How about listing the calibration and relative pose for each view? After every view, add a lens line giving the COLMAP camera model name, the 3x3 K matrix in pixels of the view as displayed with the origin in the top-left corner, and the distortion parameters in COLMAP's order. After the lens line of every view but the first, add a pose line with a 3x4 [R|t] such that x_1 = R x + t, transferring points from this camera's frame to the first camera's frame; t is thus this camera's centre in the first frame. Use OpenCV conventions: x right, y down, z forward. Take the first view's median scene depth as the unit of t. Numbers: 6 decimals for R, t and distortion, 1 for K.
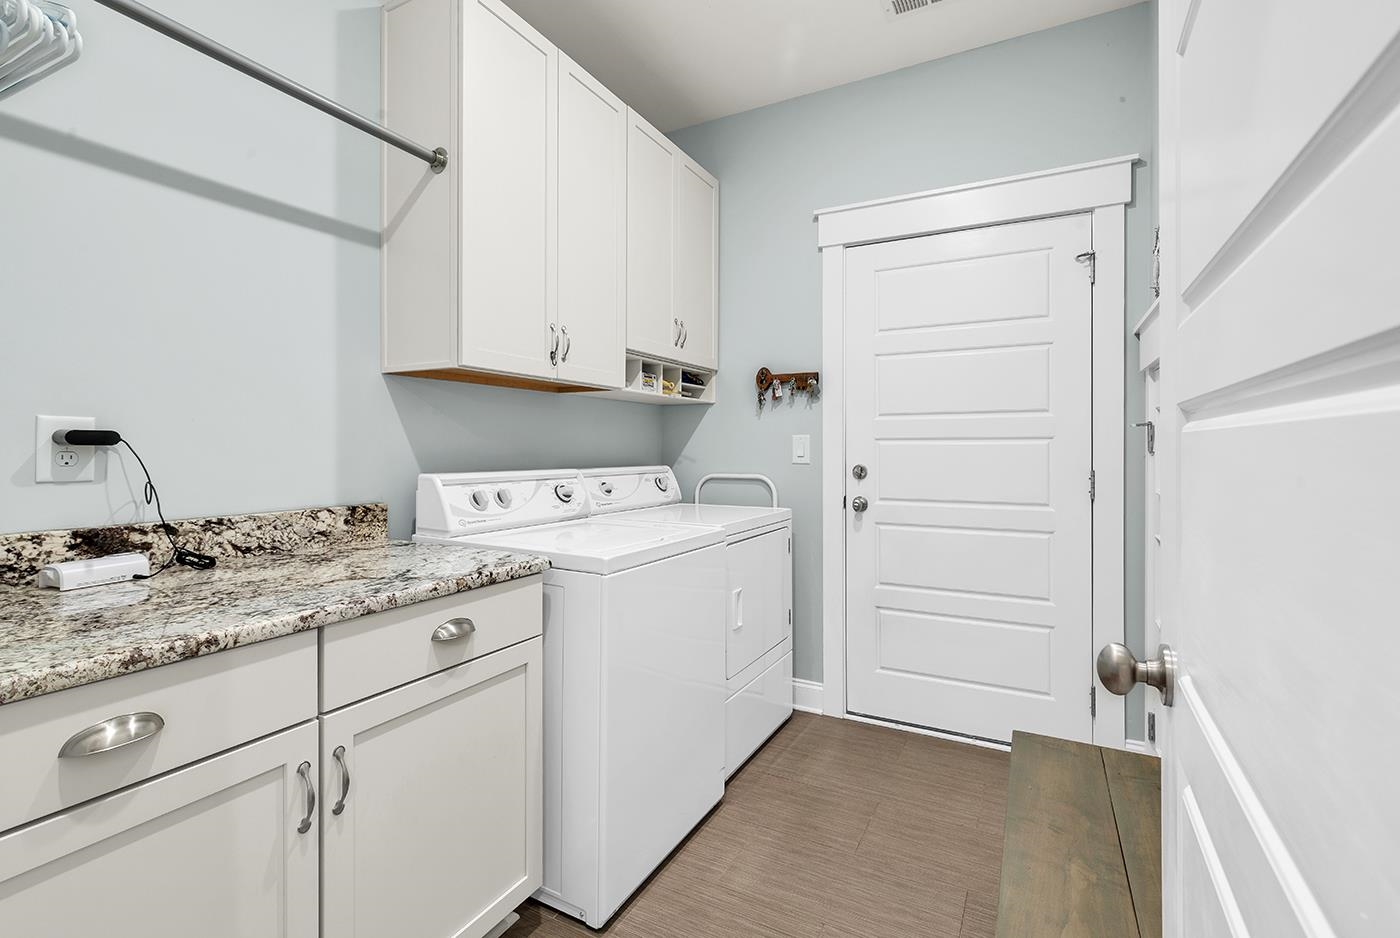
lens RADIAL K [[650.5, 0, 702.8], [0, 650.5, 440.2], [0, 0, 1]] dist [0.001297, 0.000201]
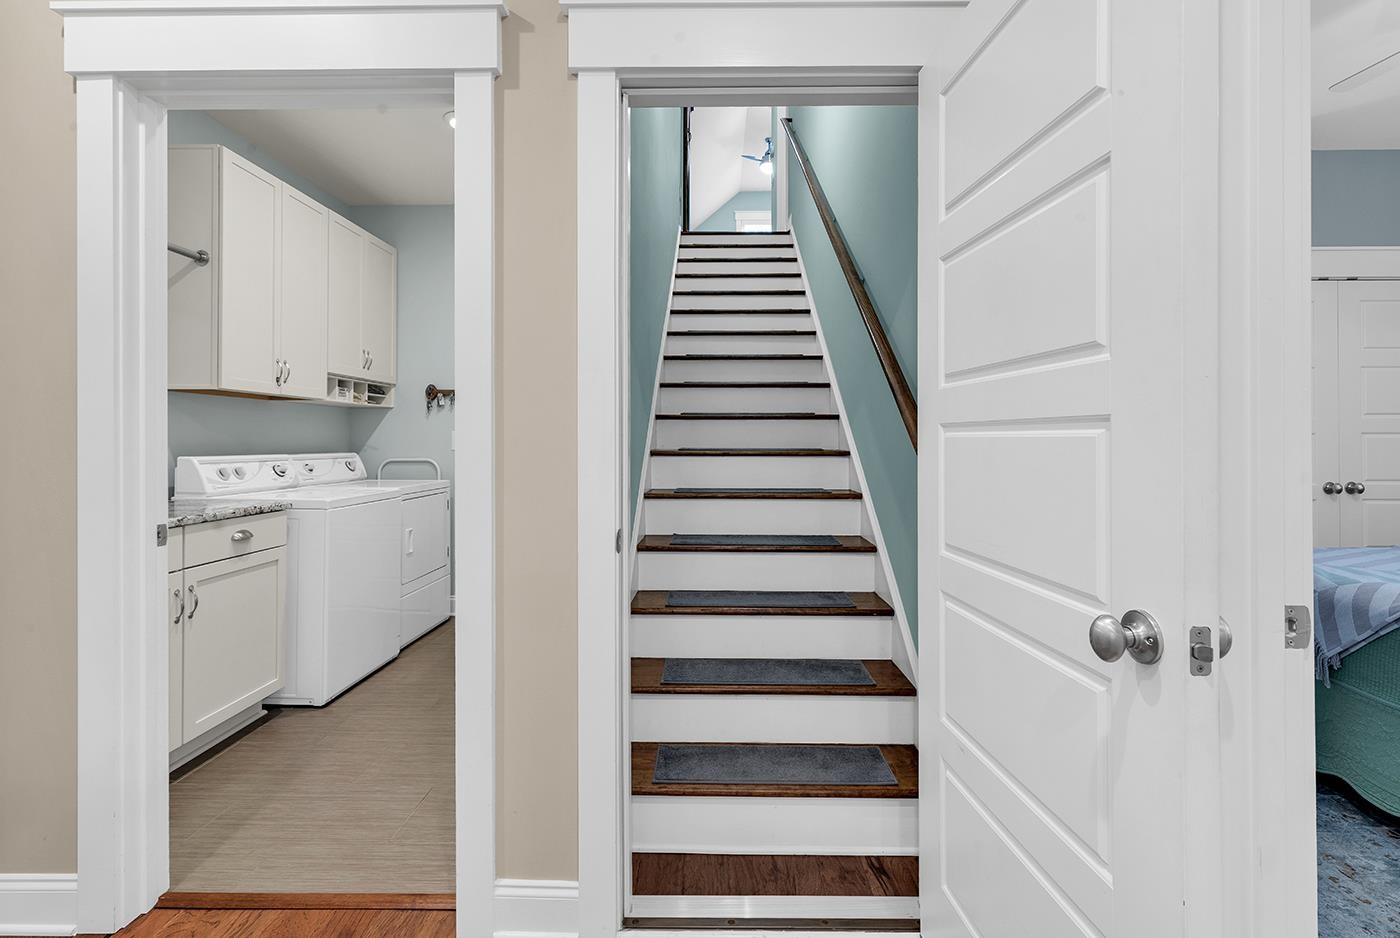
lens RADIAL K [[650.5, 0, 702.8], [0, 650.5, 440.2], [0, 0, 1]] dist [0.001297, 0.000201]
pose [[0.894334, 0.001001, 0.447400, -0.016887], [-0.006828, 0.999912, 0.011413, -0.009704], [-0.447349, -0.013262, 0.894261, -0.713724]]
